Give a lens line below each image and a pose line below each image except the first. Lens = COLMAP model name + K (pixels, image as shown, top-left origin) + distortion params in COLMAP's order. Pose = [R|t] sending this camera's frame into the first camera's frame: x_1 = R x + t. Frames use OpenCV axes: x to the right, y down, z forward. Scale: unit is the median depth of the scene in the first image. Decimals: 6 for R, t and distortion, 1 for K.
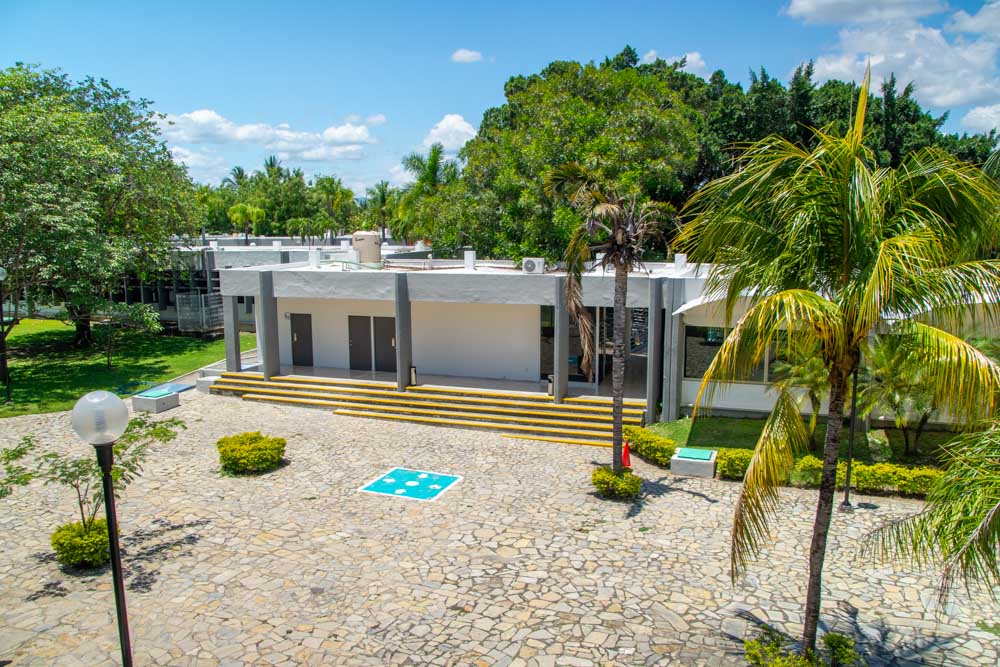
lens RADIAL K [[786.5, 0, 514.4], [0, 786.5, 336.4], [0, 0, 1]] dist [-0.076342, 0.004767]
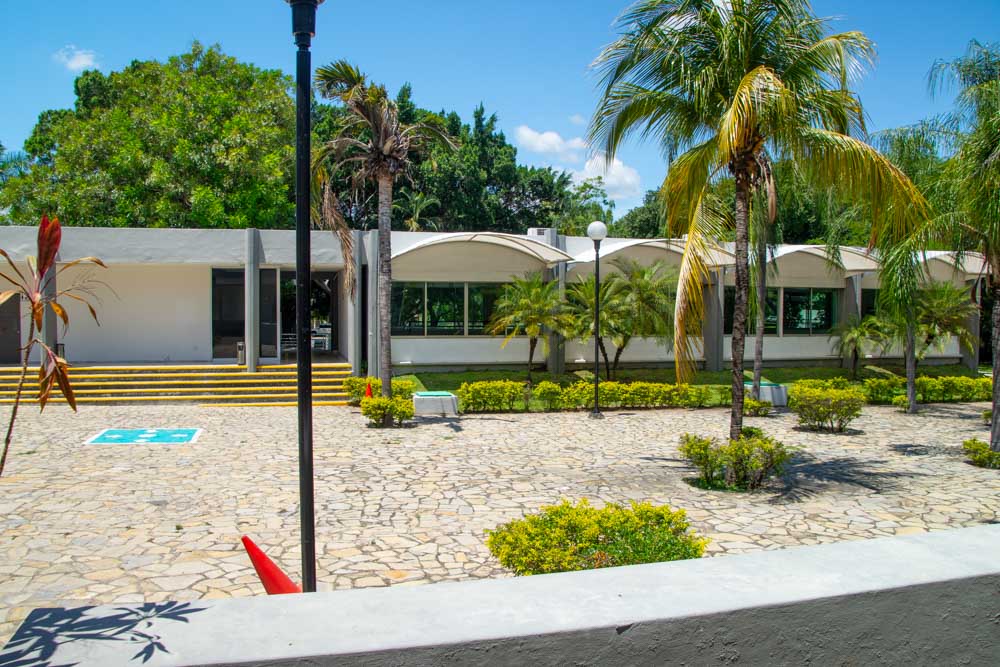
lens RADIAL K [[786.5, 0, 514.4], [0, 786.5, 336.4], [0, 0, 1]] dist [-0.076342, 0.004767]
pose [[0.846071, -0.028776, 0.532293, -0.158473], [0.062646, 0.996990, -0.045678, 0.100036], [-0.529376, 0.071993, 0.845327, 0.082458]]
